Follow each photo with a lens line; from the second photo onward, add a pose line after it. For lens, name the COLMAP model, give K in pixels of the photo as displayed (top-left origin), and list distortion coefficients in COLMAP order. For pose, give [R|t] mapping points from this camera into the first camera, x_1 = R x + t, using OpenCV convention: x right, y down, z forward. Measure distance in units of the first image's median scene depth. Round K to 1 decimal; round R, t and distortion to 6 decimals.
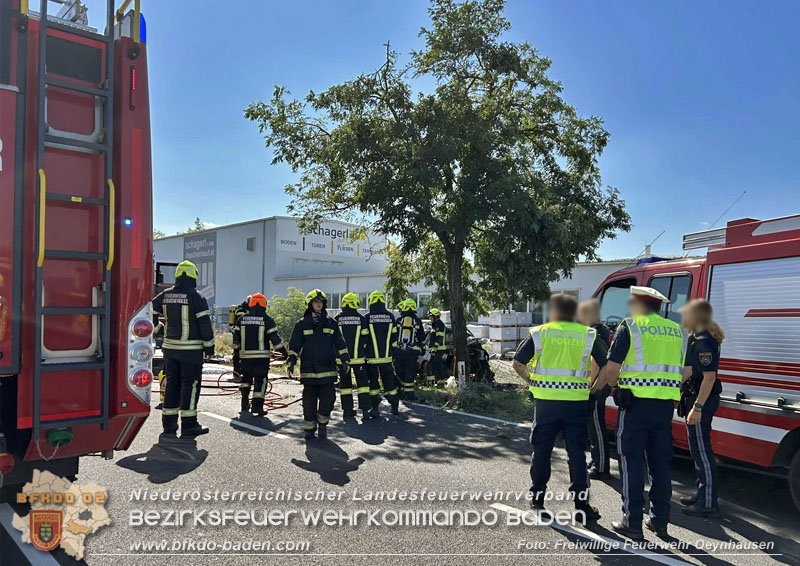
lens RADIAL K [[530.3, 0, 378.5], [0, 530.3, 287.0], [0, 0, 1]] dist [0.050867, -0.058505]
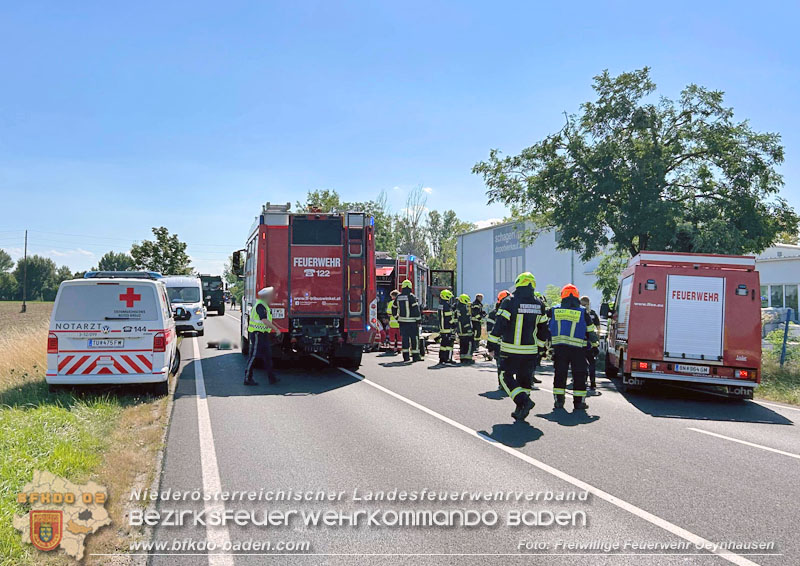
lens RADIAL K [[1062.3, 0, 400.0], [0, 1062.3, 283.0], [0, 0, 1]] dist [0.006770, 0.005133]
pose [[0.852935, -0.008729, -0.521944, 1.093636], [0.015534, 0.999842, 0.008664, -0.043665], [0.521786, -0.015498, 0.852935, -1.585308]]
